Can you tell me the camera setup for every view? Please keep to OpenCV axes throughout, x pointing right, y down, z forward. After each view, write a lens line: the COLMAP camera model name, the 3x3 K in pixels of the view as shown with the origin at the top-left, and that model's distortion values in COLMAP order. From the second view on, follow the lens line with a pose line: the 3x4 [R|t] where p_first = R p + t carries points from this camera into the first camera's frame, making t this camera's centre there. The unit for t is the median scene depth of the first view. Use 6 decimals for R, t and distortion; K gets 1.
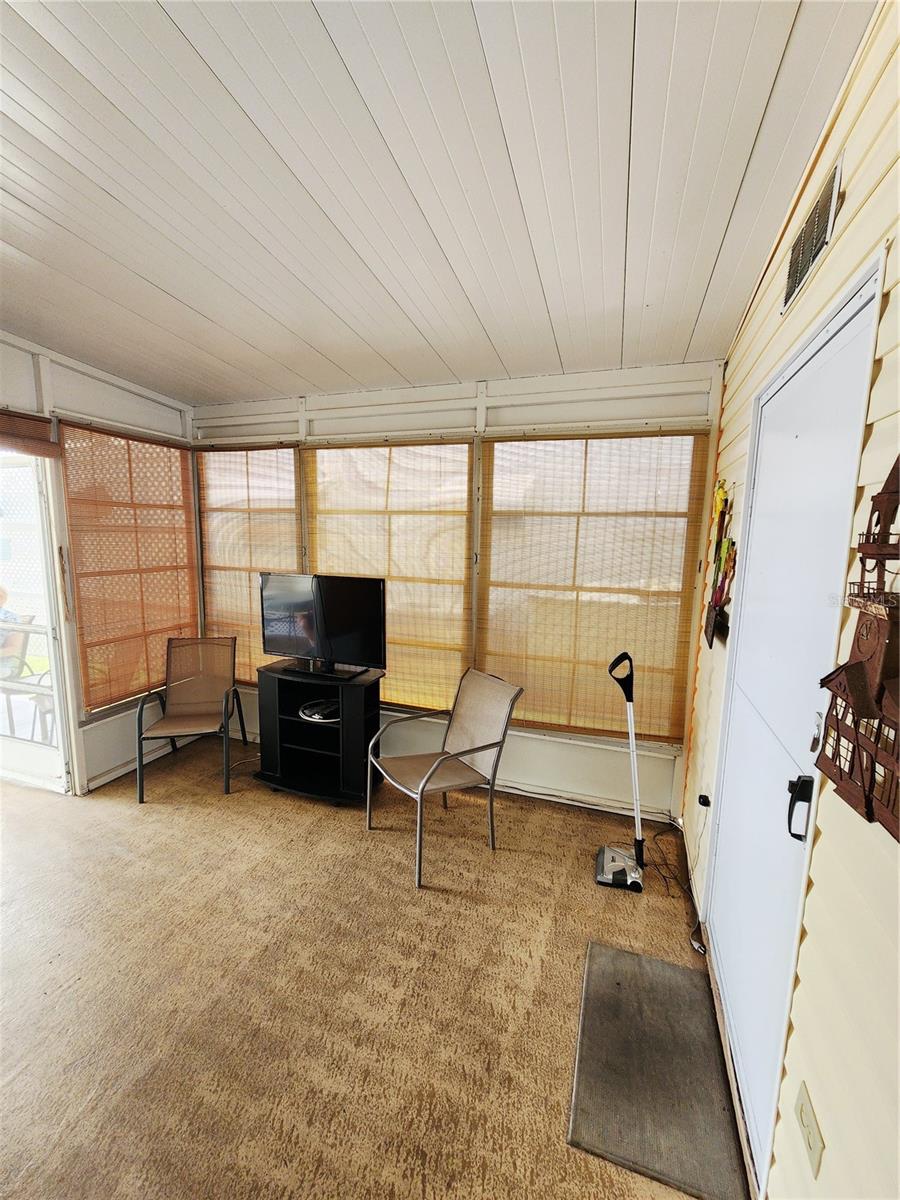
lens RADIAL K [[494.7, 0, 451.5], [0, 494.7, 602.2], [0, 0, 1]] dist [-0.000290, 0.001069]
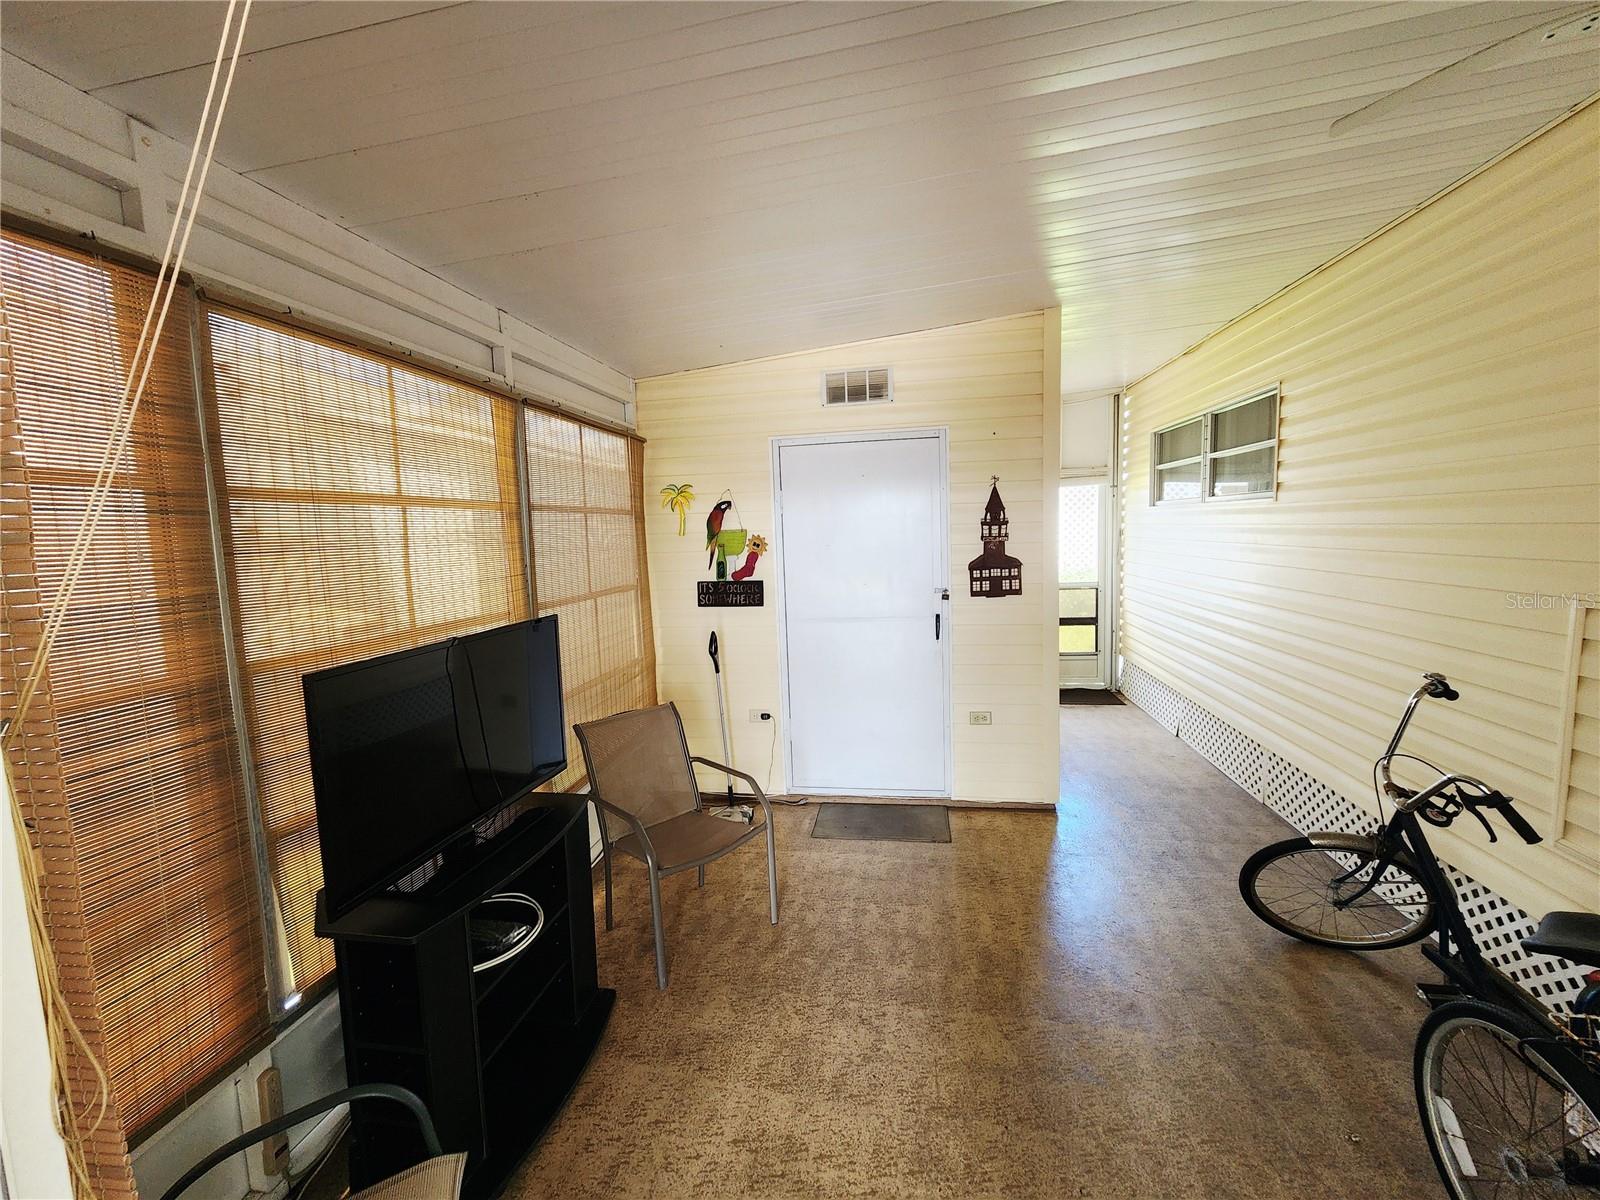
lens RADIAL K [[659.6, 0, 801.4], [0, 659.6, 596.4], [0, 0, 1]] dist [-0.000290, 0.001069]
pose [[-0.178629, -0.113486, 0.977350, -1.821741], [0.165317, 0.975743, 0.143514, -0.251685], [-0.969929, 0.187209, -0.155535, 1.600284]]
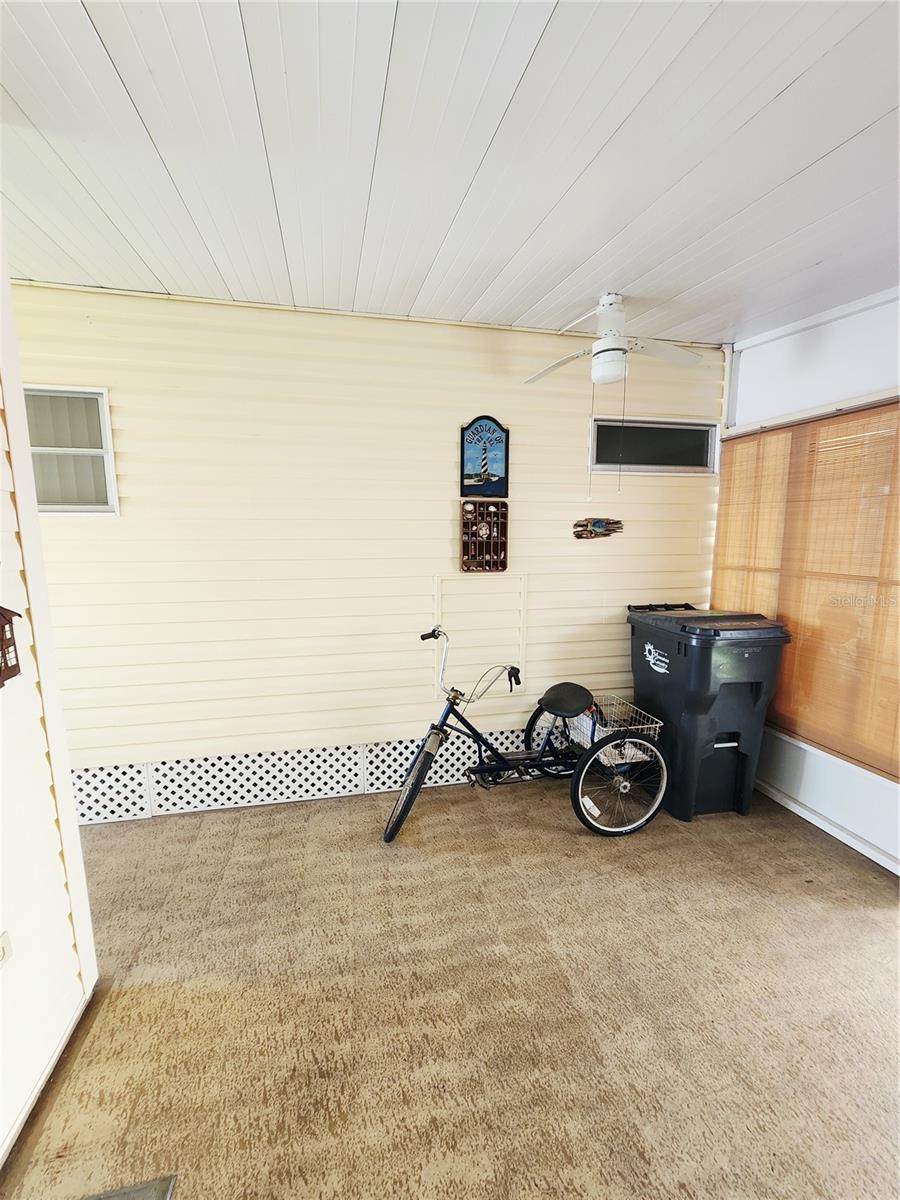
lens RADIAL K [[494.7, 0, 451.0], [0, 494.7, 602.8], [0, 0, 1]] dist [-0.000290, 0.001069]
pose [[-0.848199, 0.061145, -0.526137, 0.198459], [-0.093084, 0.960649, 0.261705, -0.222766], [0.521435, 0.270953, -0.809129, 1.572978]]
